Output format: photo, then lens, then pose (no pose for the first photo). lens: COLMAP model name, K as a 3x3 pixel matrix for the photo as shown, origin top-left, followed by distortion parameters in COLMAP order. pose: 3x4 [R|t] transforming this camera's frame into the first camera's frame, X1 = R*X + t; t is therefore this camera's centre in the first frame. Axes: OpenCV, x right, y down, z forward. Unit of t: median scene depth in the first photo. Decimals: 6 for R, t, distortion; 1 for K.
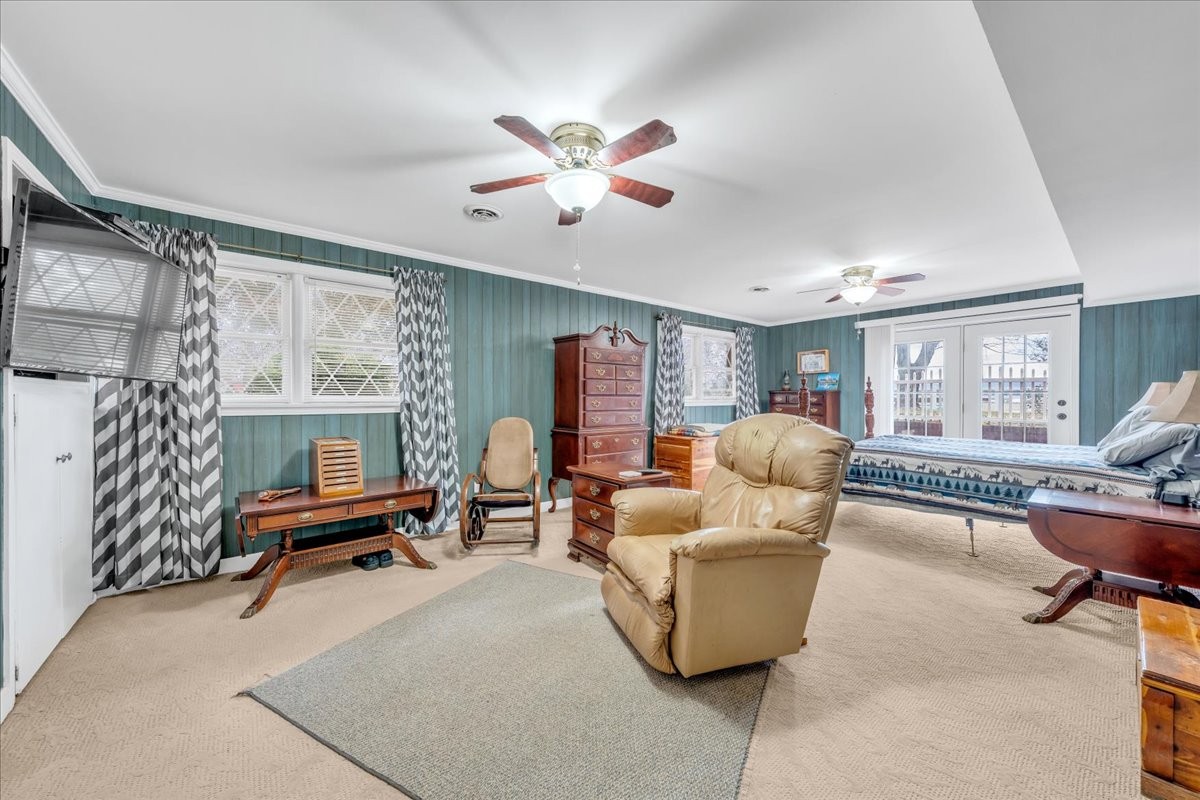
lens RADIAL K [[440.7, 0, 596.7], [0, 440.7, 398.7], [0, 0, 1]] dist [0.000902, 0.000112]
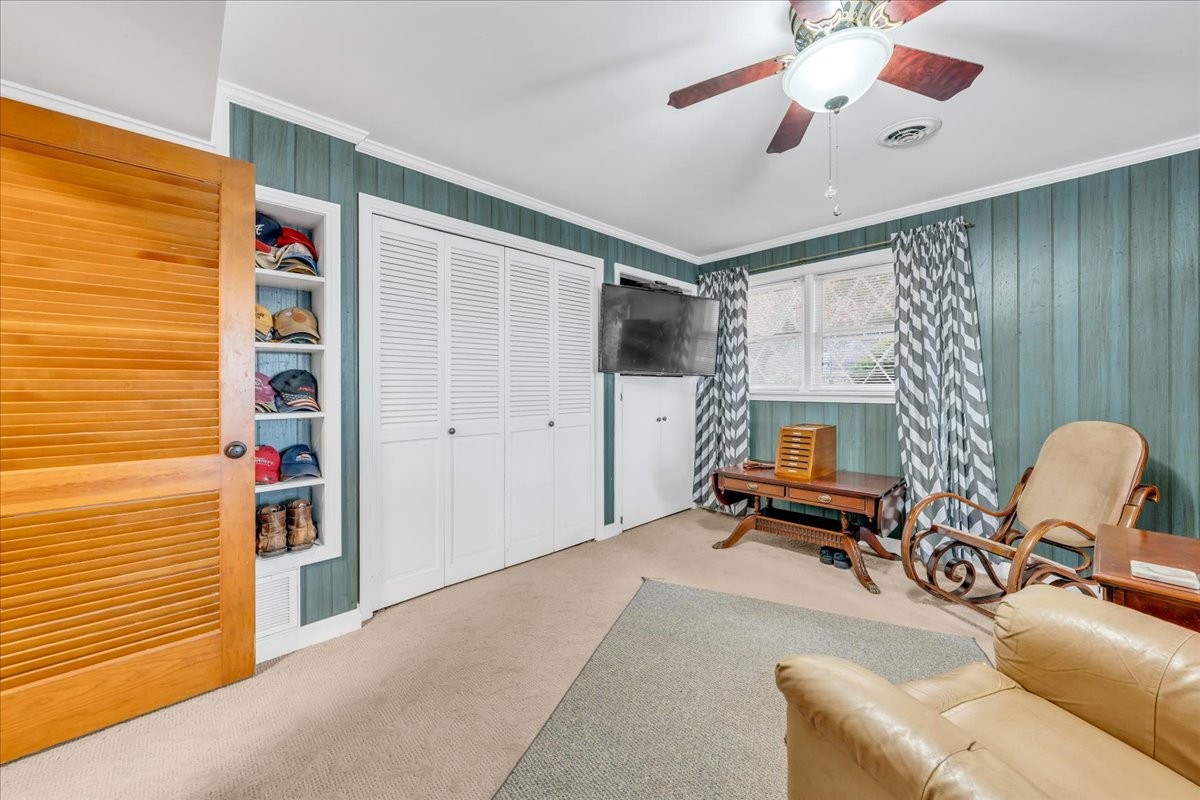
lens RADIAL K [[440.7, 0, 595.1], [0, 440.7, 389.4], [0, 0, 1]] dist [0.000902, 0.000112]
pose [[0.072352, 0.006841, -0.997356, 0.423412], [-0.001225, 0.999976, 0.006770, -0.002230], [0.997378, 0.000732, 0.072358, 0.423530]]
